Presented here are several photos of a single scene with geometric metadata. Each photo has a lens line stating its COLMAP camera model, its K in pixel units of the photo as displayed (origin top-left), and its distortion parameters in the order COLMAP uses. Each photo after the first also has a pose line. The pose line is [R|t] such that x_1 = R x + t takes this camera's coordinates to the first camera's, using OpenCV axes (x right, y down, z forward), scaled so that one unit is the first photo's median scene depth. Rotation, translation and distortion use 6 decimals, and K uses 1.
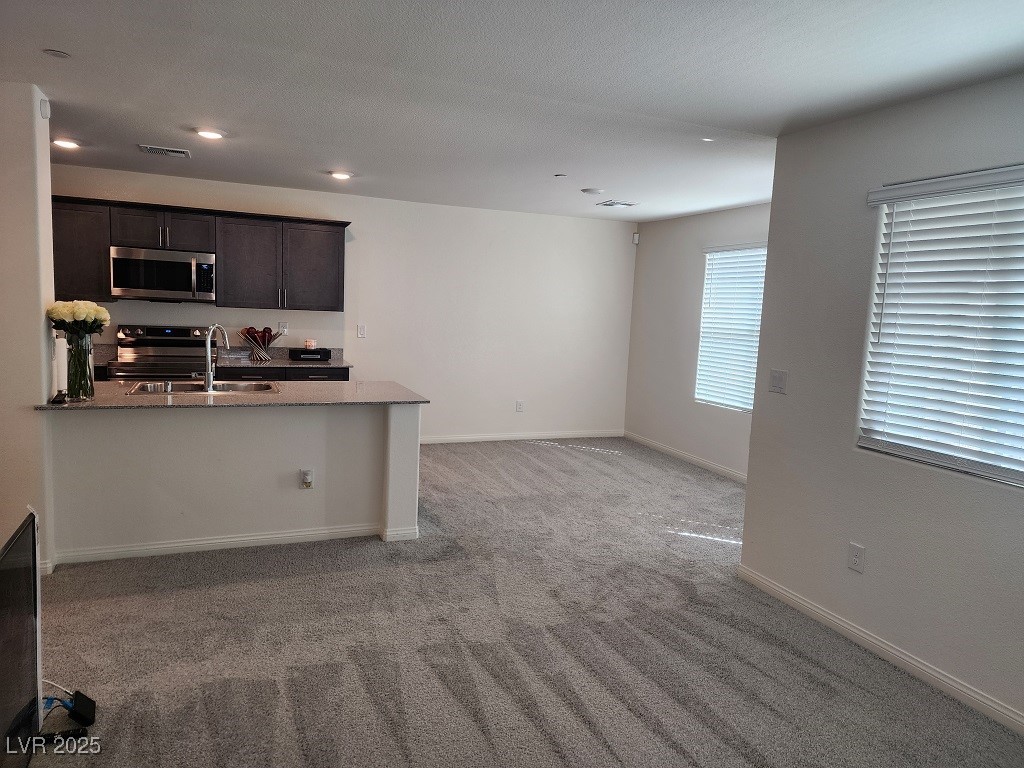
lens RADIAL K [[672.3, 0, 512.0], [0, 672.3, 384.0], [0, 0, 1]] dist [0.006017, 0.001174]
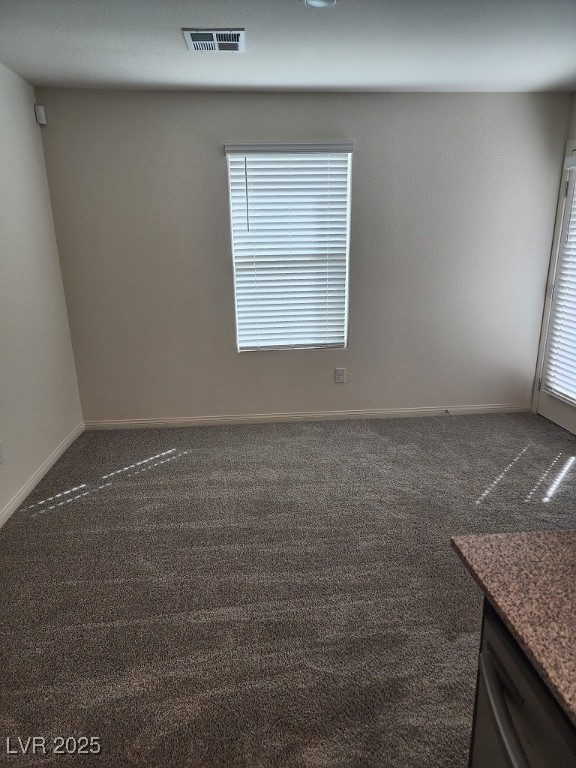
lens RADIAL K [[516.4, 0, 288.0], [0, 516.4, 384.0], [0, 0, 1]] dist [0.087777, -0.076030]
pose [[0.291553, -0.315546, 0.903010, -0.291562], [0.140643, 0.947905, 0.285825, -0.109237], [-0.946159, 0.043669, 0.320743, 0.763241]]
